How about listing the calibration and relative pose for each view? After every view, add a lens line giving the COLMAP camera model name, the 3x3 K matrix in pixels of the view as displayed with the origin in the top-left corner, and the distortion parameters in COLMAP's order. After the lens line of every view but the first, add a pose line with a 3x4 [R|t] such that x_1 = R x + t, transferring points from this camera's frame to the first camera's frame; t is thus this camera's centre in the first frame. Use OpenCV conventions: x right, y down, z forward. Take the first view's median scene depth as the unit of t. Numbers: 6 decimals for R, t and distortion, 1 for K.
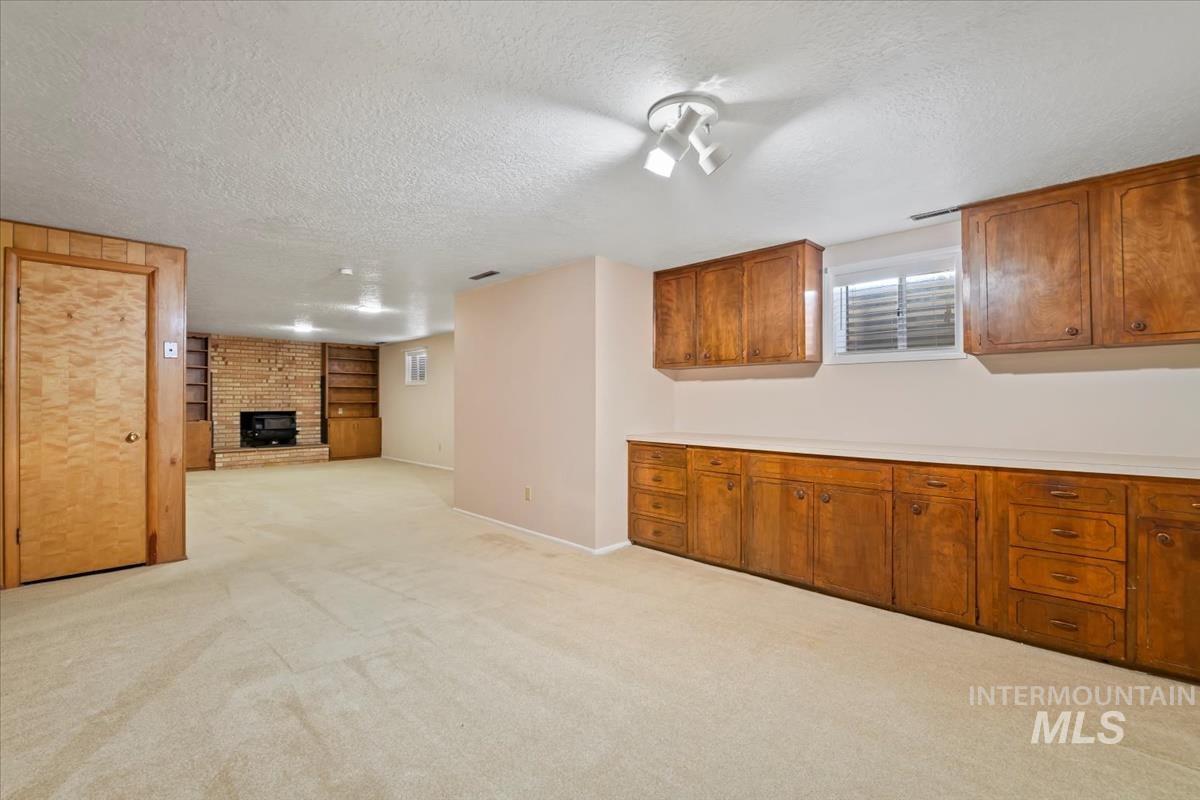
lens RADIAL K [[542.0, 0, 597.1], [0, 542.0, 399.8], [0, 0, 1]] dist [-0.008676, -0.001802]
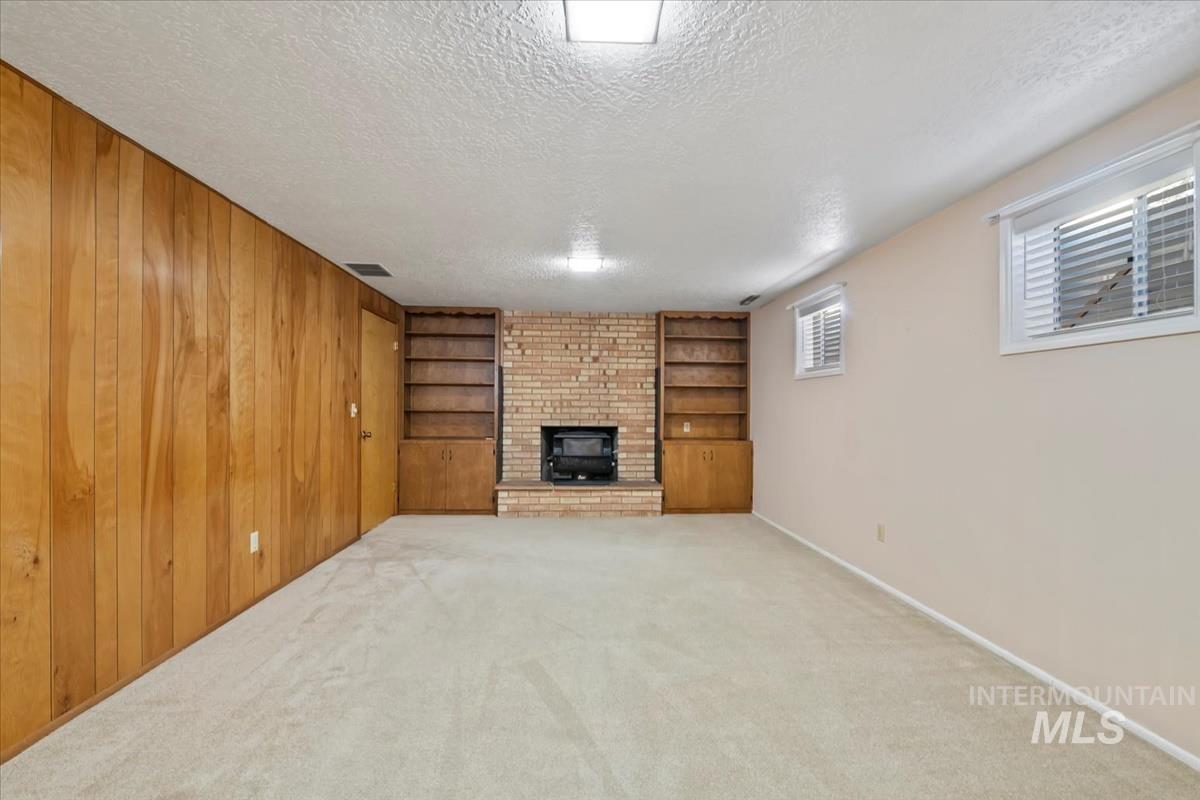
lens RADIAL K [[542.0, 0, 593.6], [0, 542.0, 407.0], [0, 0, 1]] dist [-0.008676, -0.001802]
pose [[0.753104, 0.002028, -0.657898, -0.172910], [-0.004120, 0.999990, -0.001633, 0.000024], [0.657889, 0.003940, 0.753105, 0.519939]]
